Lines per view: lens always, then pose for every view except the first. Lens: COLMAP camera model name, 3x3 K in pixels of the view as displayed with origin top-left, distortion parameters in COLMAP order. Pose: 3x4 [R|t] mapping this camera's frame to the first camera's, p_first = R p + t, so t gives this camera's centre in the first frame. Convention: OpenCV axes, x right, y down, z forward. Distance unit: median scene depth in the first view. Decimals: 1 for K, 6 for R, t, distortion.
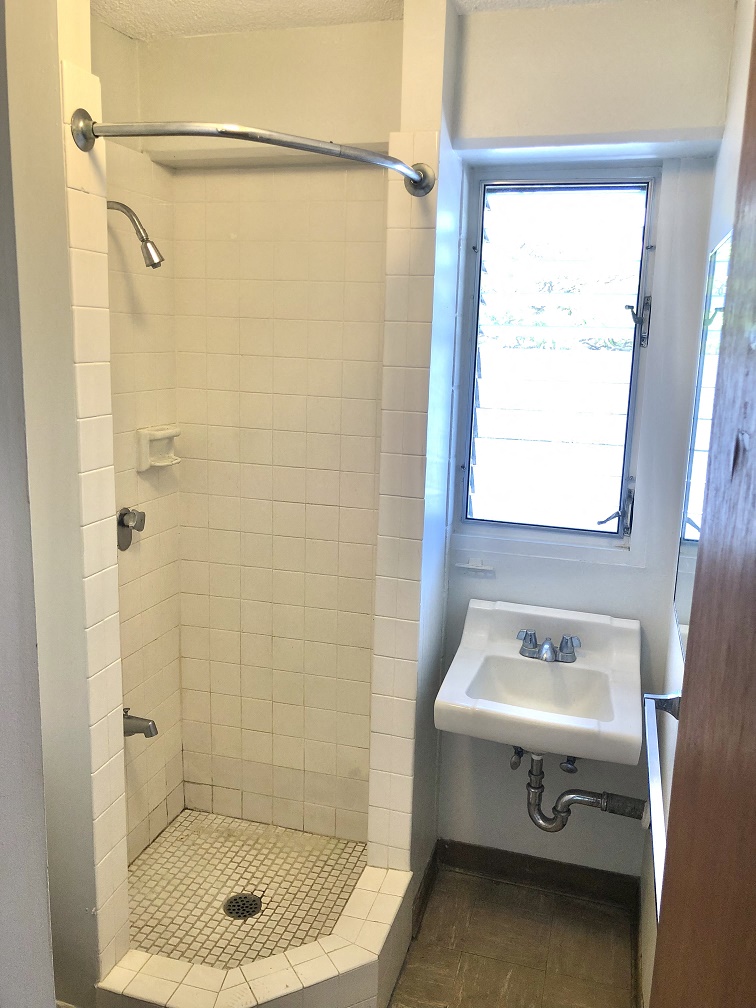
lens RADIAL K [[826.5, 0, 379.4], [0, 826.5, 501.5], [0, 0, 1]] dist [0.013078, -0.009128]
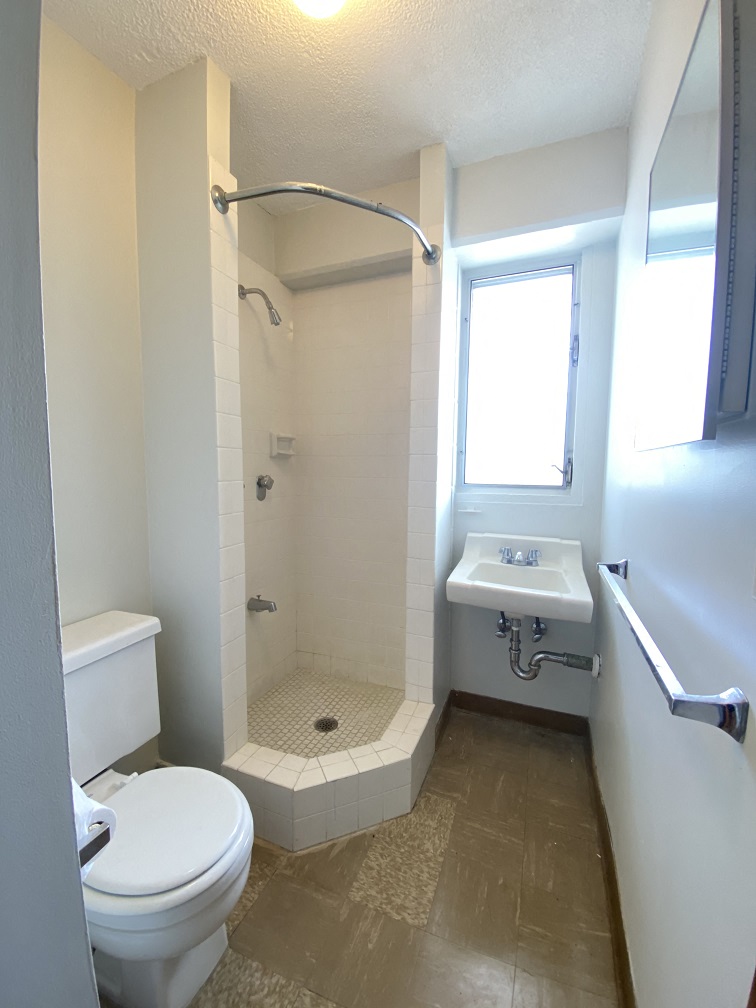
lens RADIAL K [[407.2, 0, 376.0], [0, 407.2, 503.4], [0, 0, 1]] dist [-0.000712, -0.004048]
pose [[0.994413, -0.011885, -0.104887, 0.015705], [-0.000195, 0.993433, -0.114419, 0.163131], [0.105558, 0.113800, 0.987880, 0.203904]]
